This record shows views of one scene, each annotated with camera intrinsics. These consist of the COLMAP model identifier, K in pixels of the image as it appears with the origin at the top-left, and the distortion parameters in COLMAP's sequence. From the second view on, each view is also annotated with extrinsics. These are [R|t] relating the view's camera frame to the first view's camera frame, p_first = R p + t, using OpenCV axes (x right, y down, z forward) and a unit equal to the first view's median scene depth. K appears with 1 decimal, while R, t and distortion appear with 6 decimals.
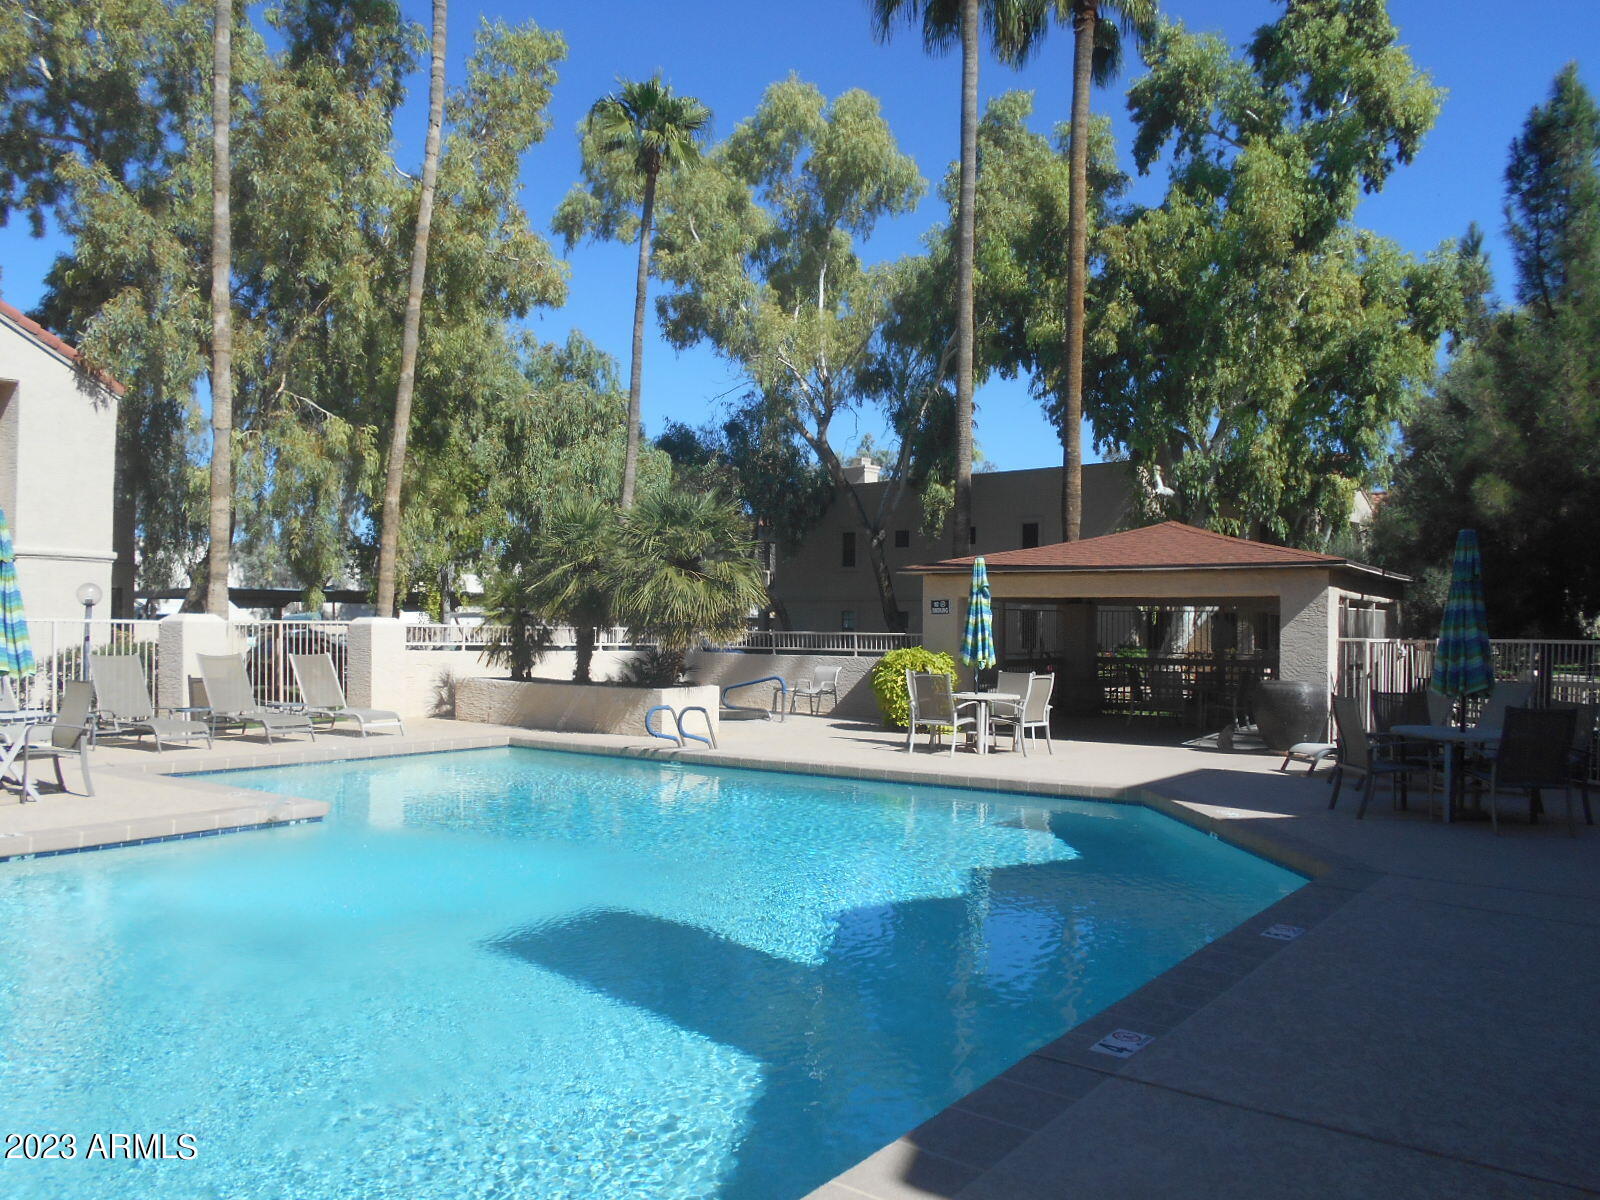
lens RADIAL K [[1255.9, 0, 800.0], [0, 1255.9, 600.0], [0, 0, 1]] dist [-0.003174, 0.008328]
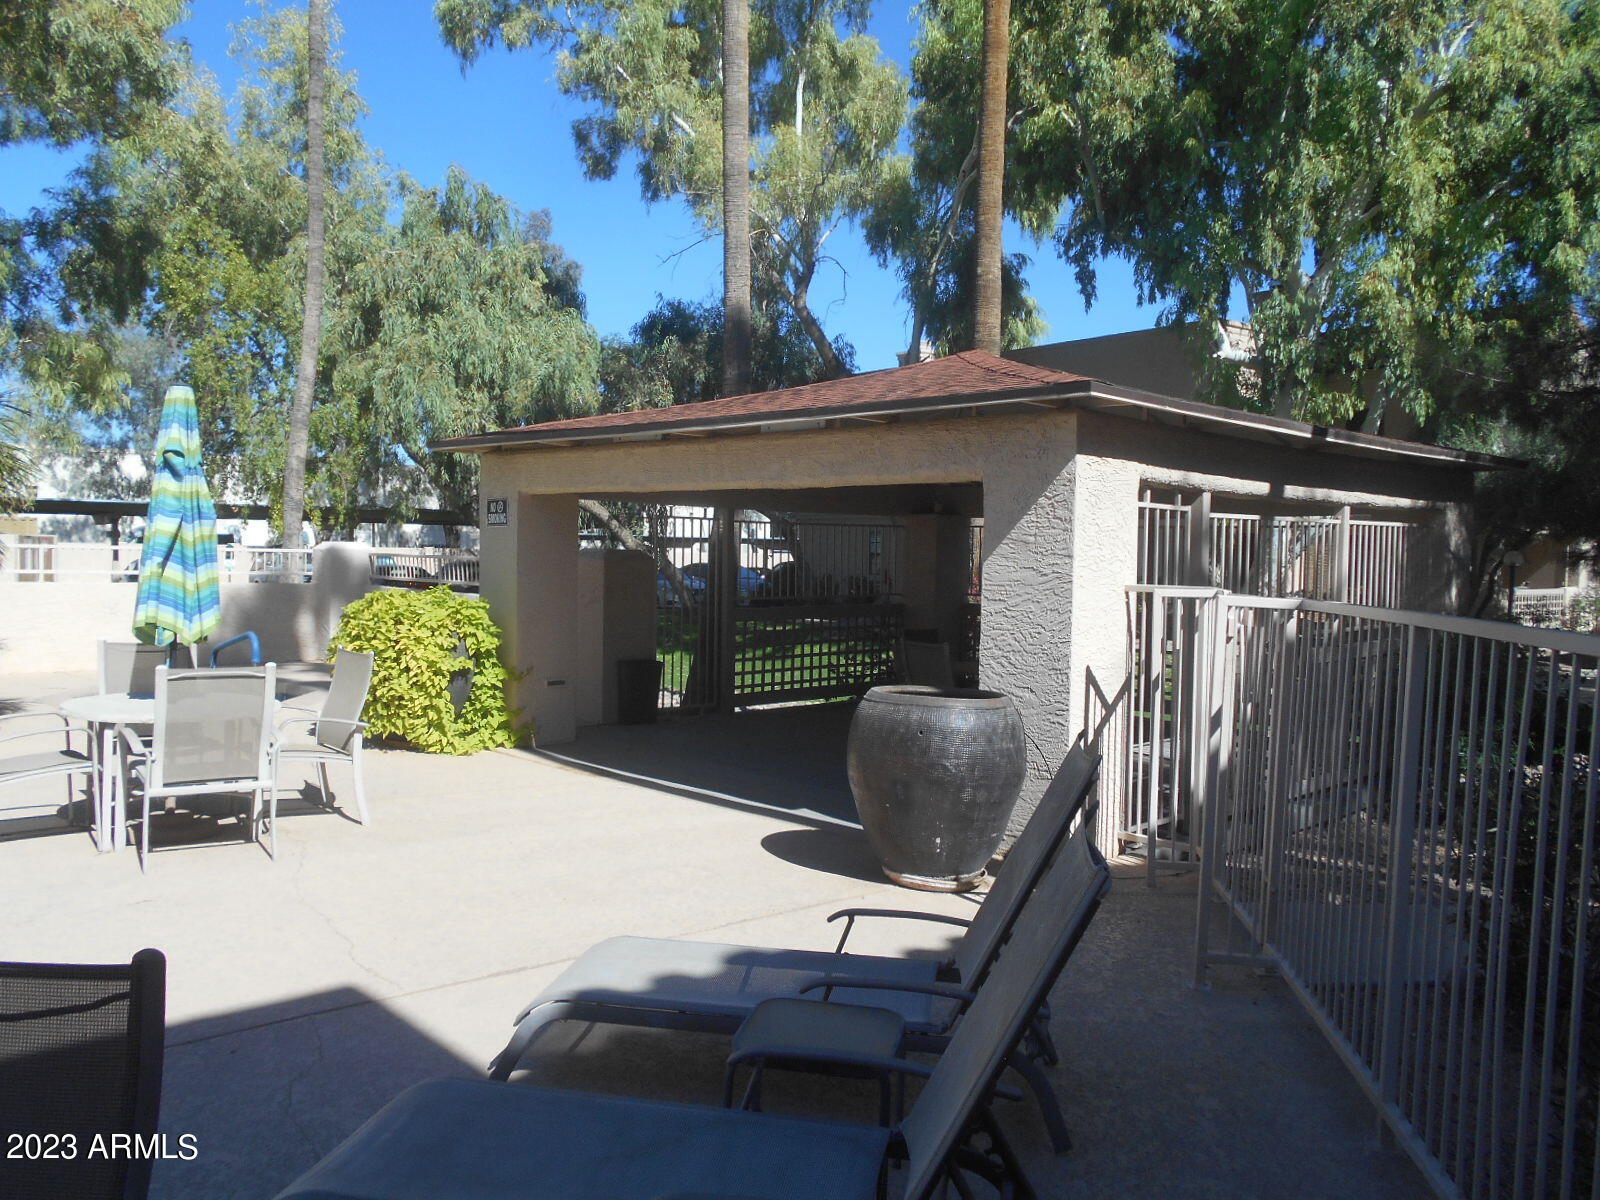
lens RADIAL K [[1255.9, 0, 800.0], [0, 1255.9, 600.0], [0, 0, 1]] dist [-0.003174, 0.008328]
pose [[0.978143, 0.015359, -0.207365, 0.211024], [-0.003389, 0.998313, 0.057957, 0.006329], [0.207905, -0.055988, 0.976545, 0.296908]]
